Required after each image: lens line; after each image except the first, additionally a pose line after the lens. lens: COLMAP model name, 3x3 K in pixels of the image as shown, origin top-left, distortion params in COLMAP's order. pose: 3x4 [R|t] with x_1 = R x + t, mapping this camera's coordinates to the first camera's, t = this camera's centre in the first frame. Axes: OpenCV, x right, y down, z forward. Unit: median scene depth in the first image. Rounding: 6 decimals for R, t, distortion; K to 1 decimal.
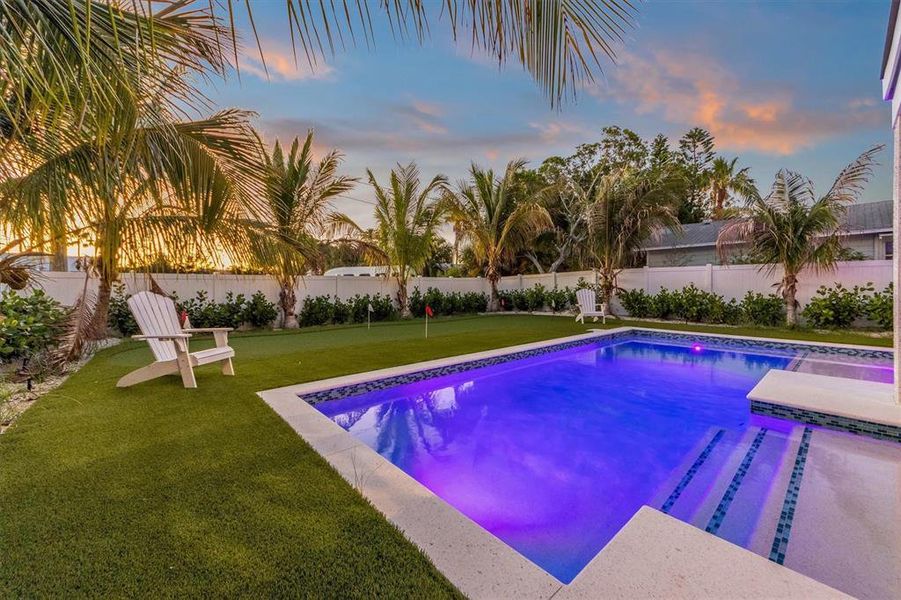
lens RADIAL K [[348.1, 0, 451.8], [0, 348.1, 295.8], [0, 0, 1]] dist [0.000439, 0.000078]
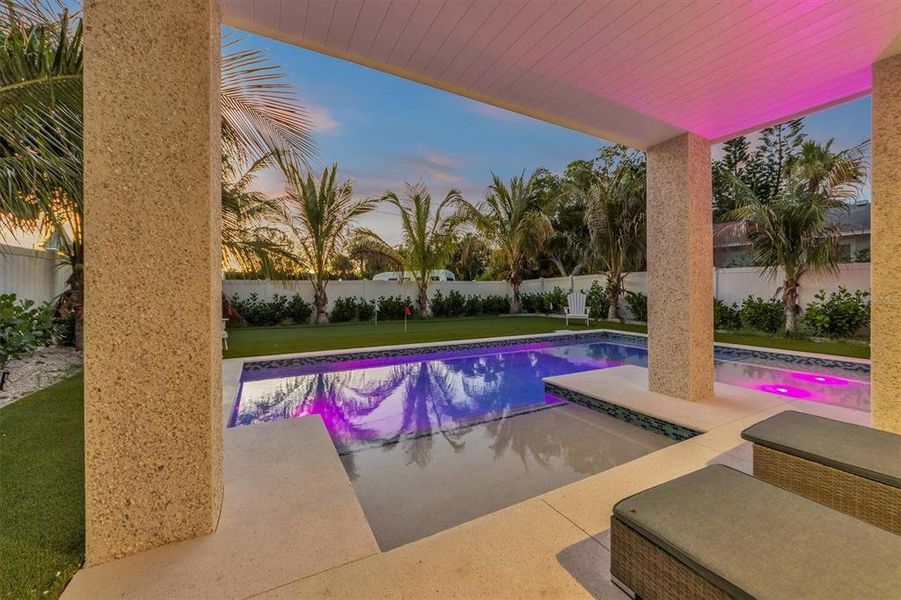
lens RADIAL K [[346.4, 0, 447.2], [0, 346.4, 291.1], [0, 0, 1]] dist [0.000440, -0.000200]
pose [[0.973969, 0.002097, -0.226673, 0.211126], [-0.006603, 0.999795, -0.019124, -0.000971], [0.226586, 0.020123, 0.973783, -0.081403]]
